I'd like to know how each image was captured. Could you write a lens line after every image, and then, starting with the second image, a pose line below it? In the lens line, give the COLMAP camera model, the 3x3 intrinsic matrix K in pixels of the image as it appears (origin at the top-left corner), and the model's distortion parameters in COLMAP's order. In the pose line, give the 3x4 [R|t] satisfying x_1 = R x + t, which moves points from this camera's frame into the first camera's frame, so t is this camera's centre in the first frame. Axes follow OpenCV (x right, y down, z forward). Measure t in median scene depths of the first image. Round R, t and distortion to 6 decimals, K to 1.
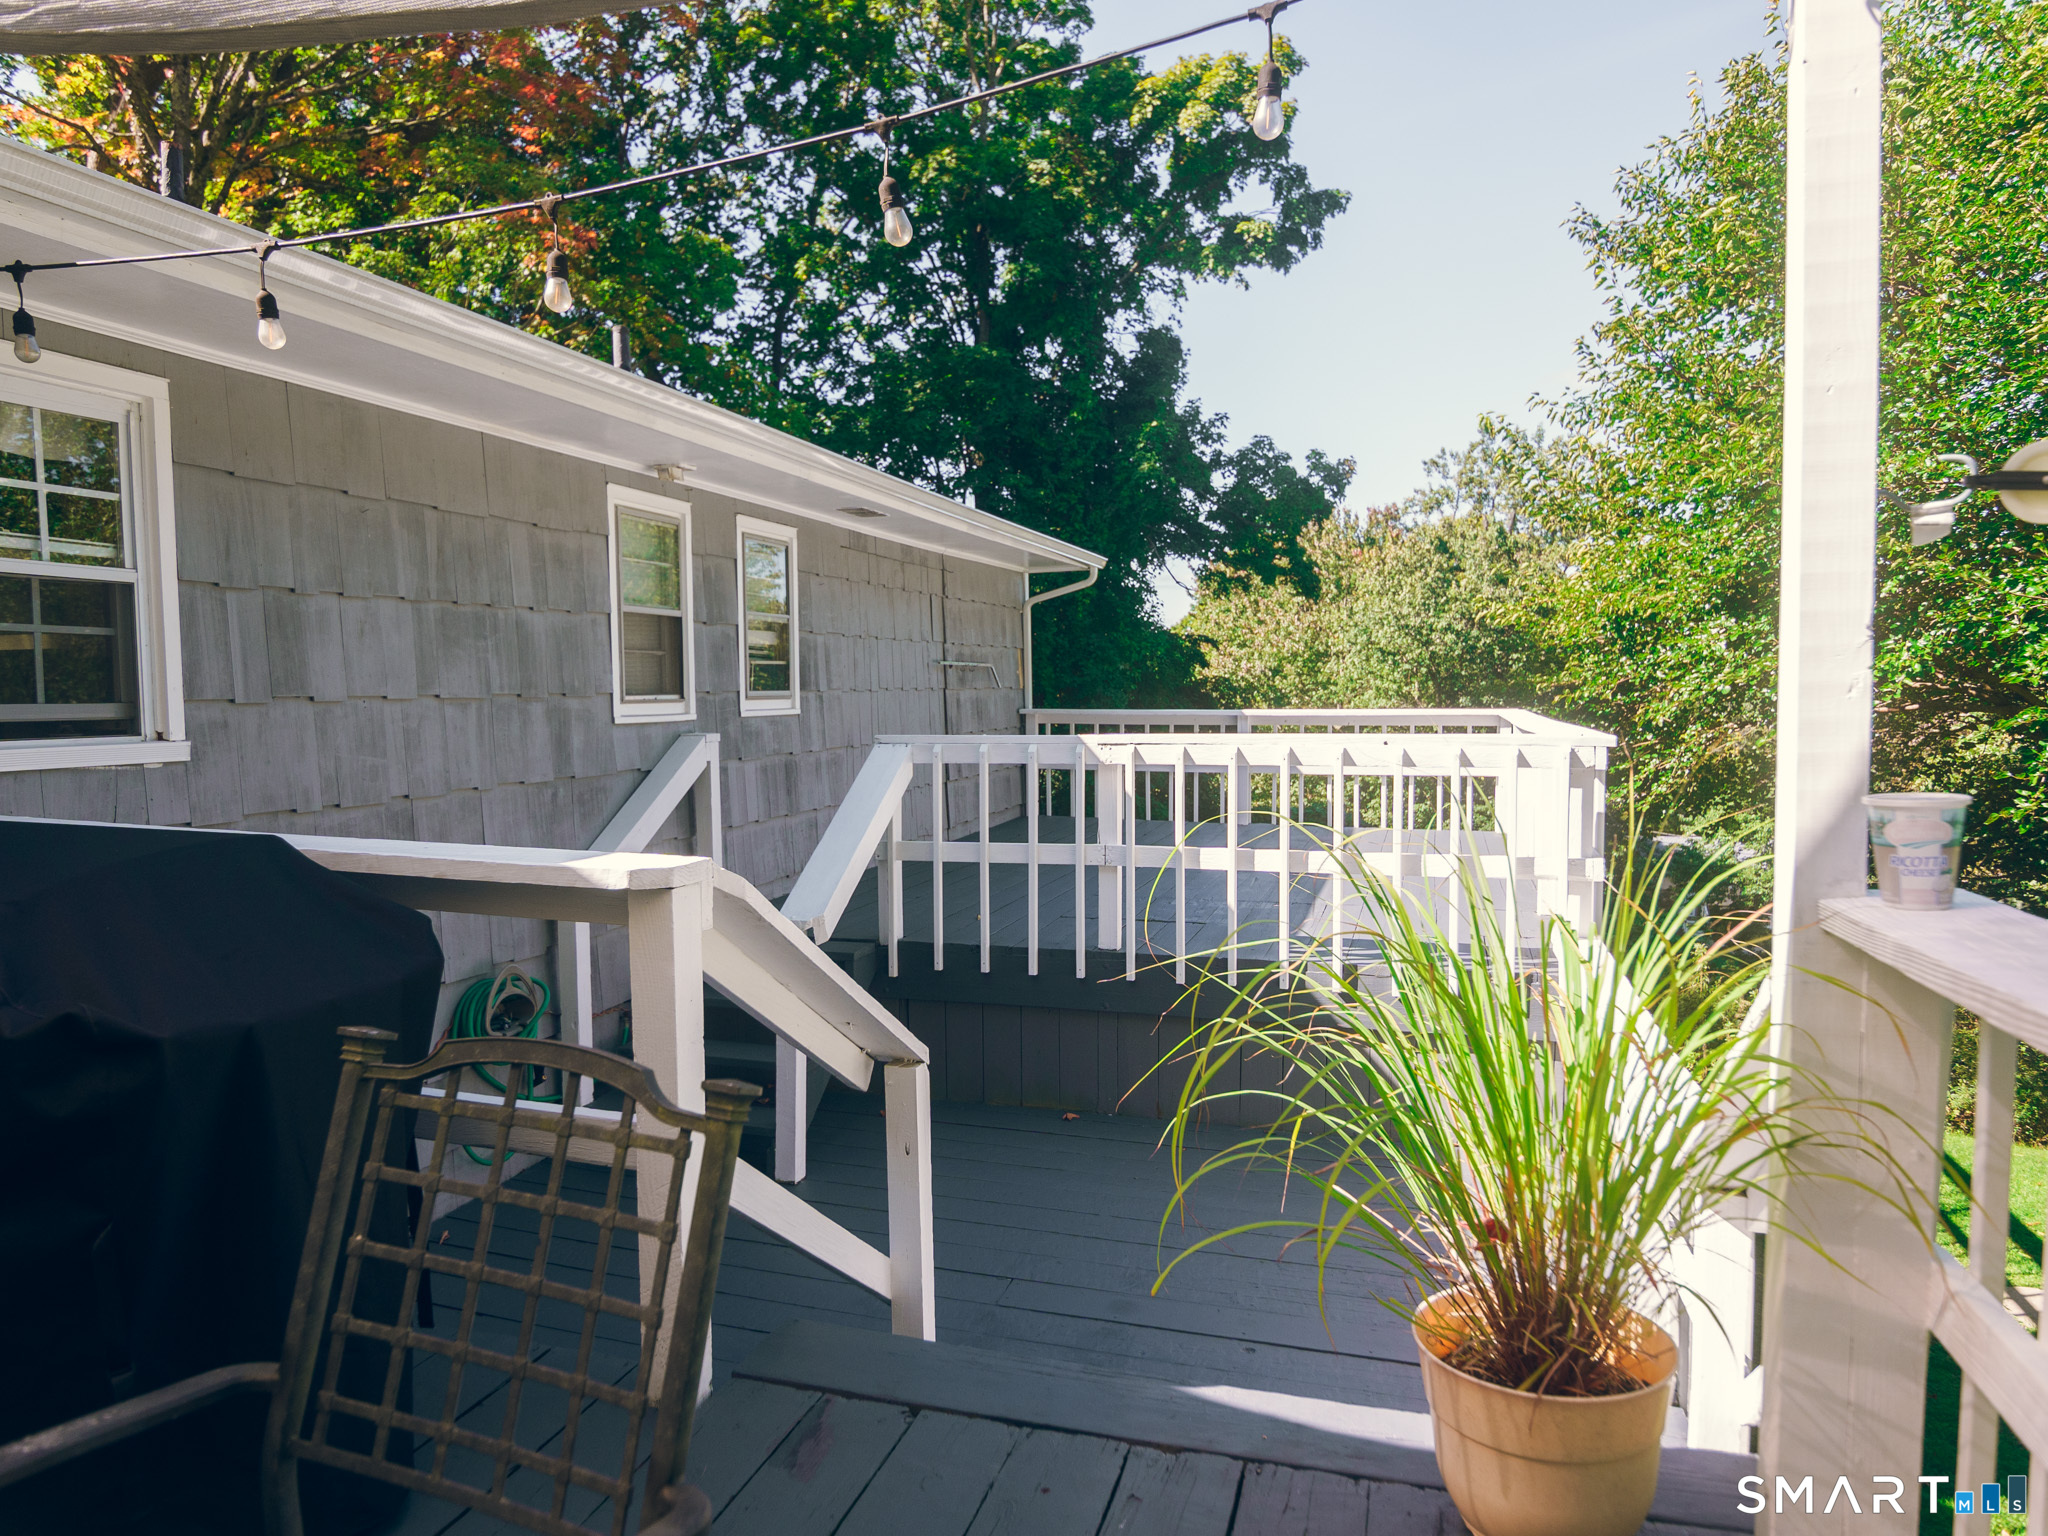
lens RADIAL K [[1307.0, 0, 1024.7], [0, 1307.0, 745.0], [0, 0, 1]] dist [0.037510, 0.000338]
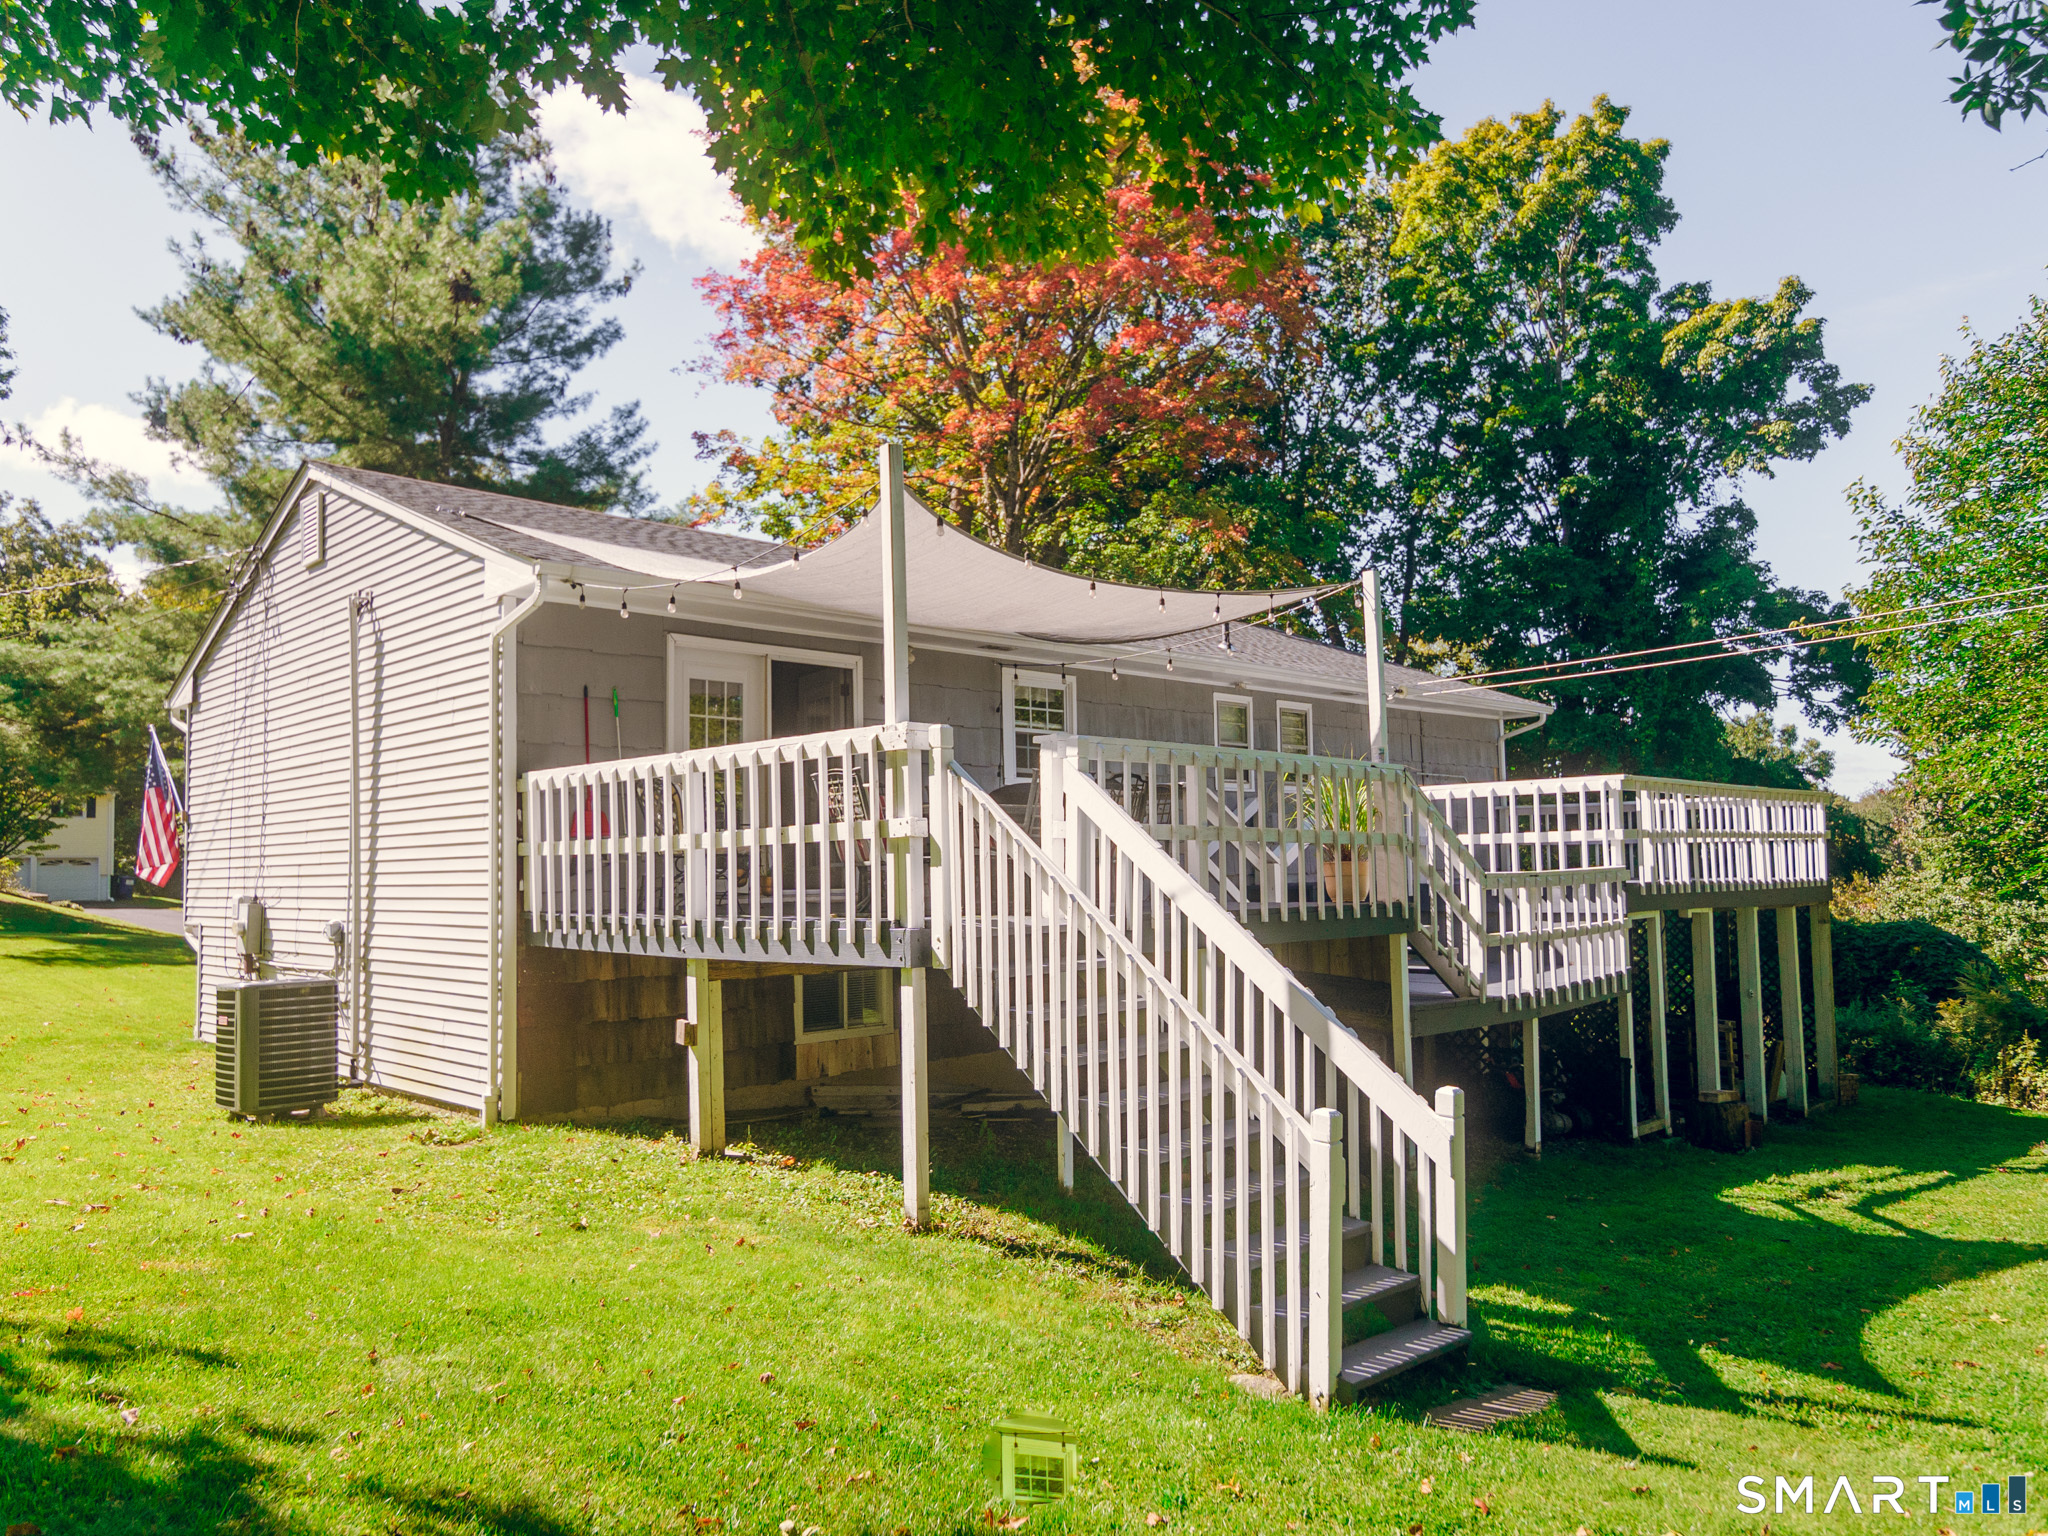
lens RADIAL K [[1470.0, 0, 1024.0], [0, 1470.0, 768.0], [0, 0, 1]] dist [-0.000901, -0.000146]
pose [[0.872570, -0.038871, -0.486940, 0.209451], [-0.017003, 0.993808, -0.109802, 0.074202], [0.488193, 0.104089, 0.866506, -0.457749]]
